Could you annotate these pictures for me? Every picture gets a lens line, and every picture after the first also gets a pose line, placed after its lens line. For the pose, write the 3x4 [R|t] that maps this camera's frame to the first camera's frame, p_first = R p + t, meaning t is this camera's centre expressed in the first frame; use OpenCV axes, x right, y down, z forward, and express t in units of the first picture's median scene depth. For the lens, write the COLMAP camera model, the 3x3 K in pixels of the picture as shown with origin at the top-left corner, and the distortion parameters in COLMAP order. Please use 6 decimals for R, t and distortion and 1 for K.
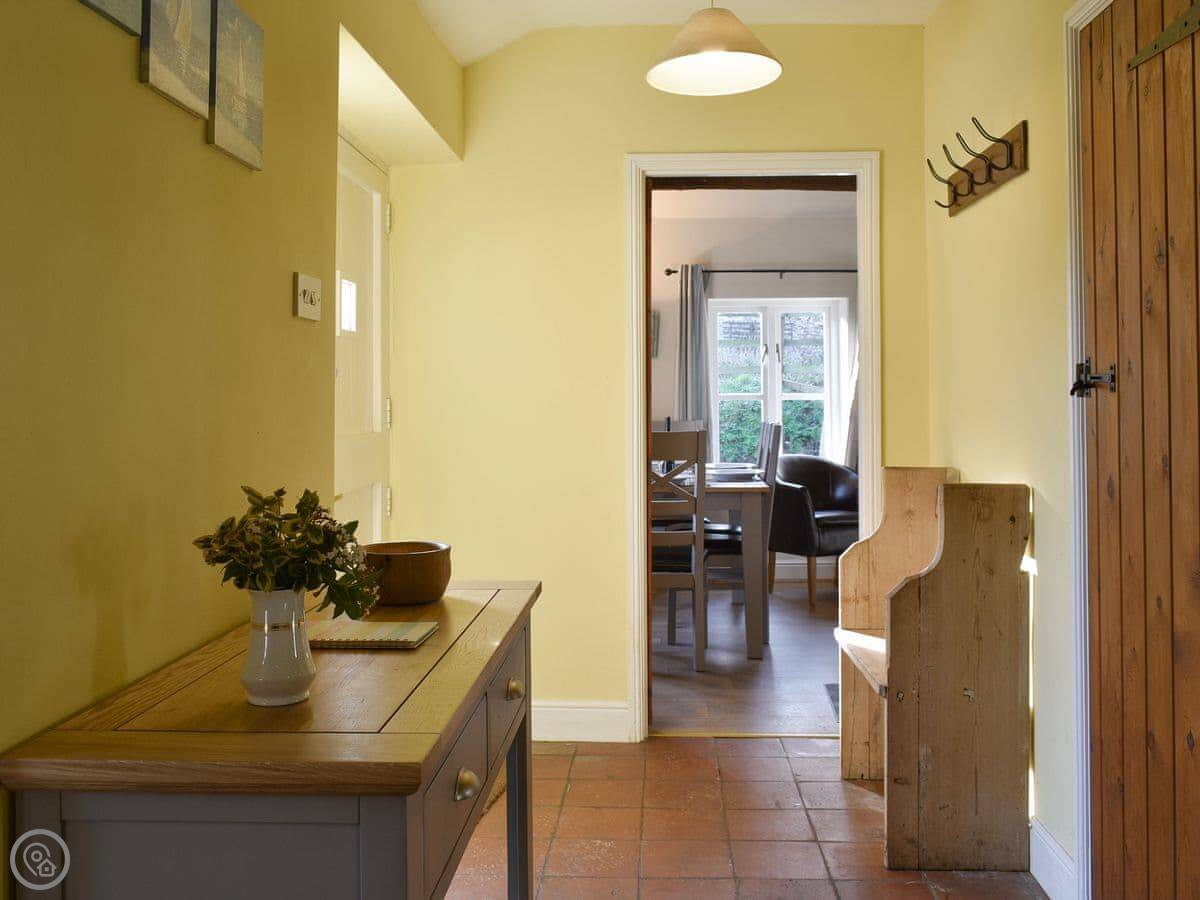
lens RADIAL K [[1052.0, 0, 600.0], [0, 1052.0, 450.0], [0, 0, 1]] dist [-0.015203, -0.000319]
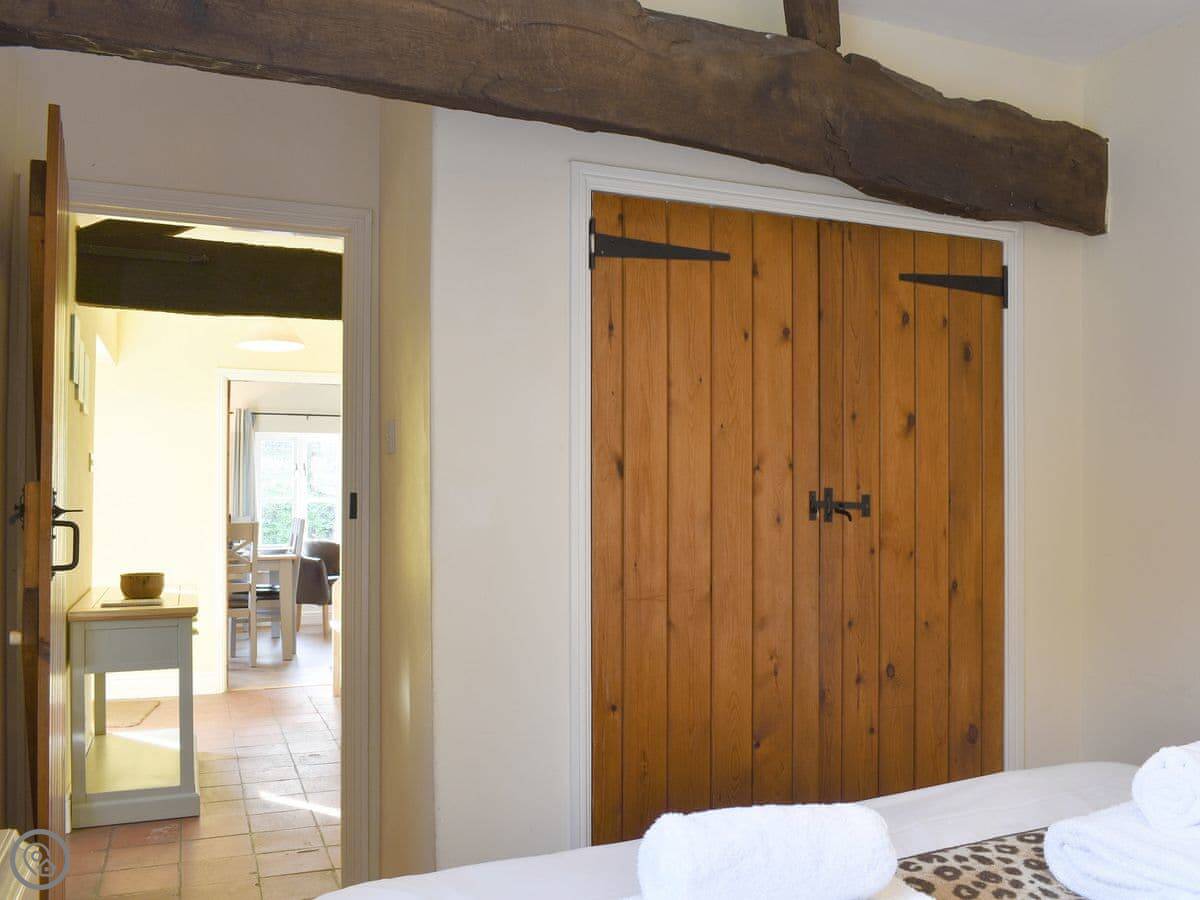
lens RADIAL K [[1052.0, 0, 600.0], [0, 1052.0, 450.0], [0, 0, 1]] dist [-0.015203, -0.000319]
pose [[0.906103, 0.022727, 0.422447, -0.101211], [0.016241, 0.995951, -0.088417, 0.020600], [-0.422746, 0.086976, 0.902065, -0.655081]]
